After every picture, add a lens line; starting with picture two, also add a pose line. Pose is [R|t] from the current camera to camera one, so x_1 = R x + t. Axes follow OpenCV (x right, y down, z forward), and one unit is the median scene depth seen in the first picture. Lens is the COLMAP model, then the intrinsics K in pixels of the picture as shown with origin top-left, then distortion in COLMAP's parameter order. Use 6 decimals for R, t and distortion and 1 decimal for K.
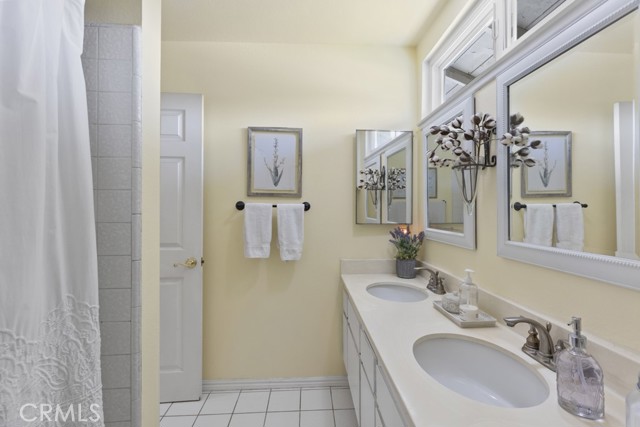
lens RADIAL K [[286.9, 0, 320.9], [0, 286.9, 209.7], [0, 0, 1]] dist [0.004613, 0.000108]
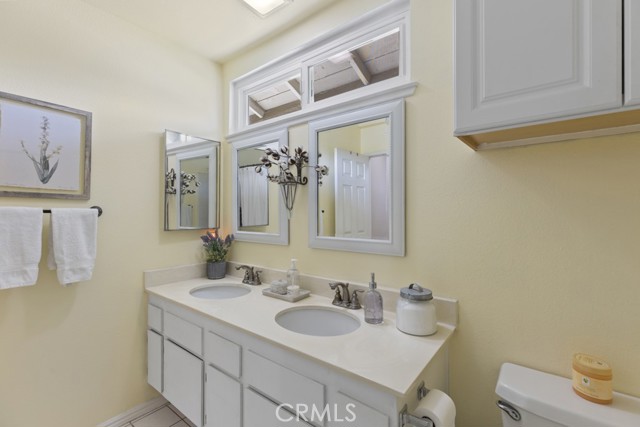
lens RADIAL K [[286.9, 0, 320.9], [0, 286.9, 209.7], [0, 0, 1]] dist [0.004613, 0.000108]
pose [[0.659591, 0.004644, 0.751611, -0.253380], [0.002893, 0.999958, -0.008717, -0.008234], [-0.751620, 0.007923, 0.659549, 0.003917]]
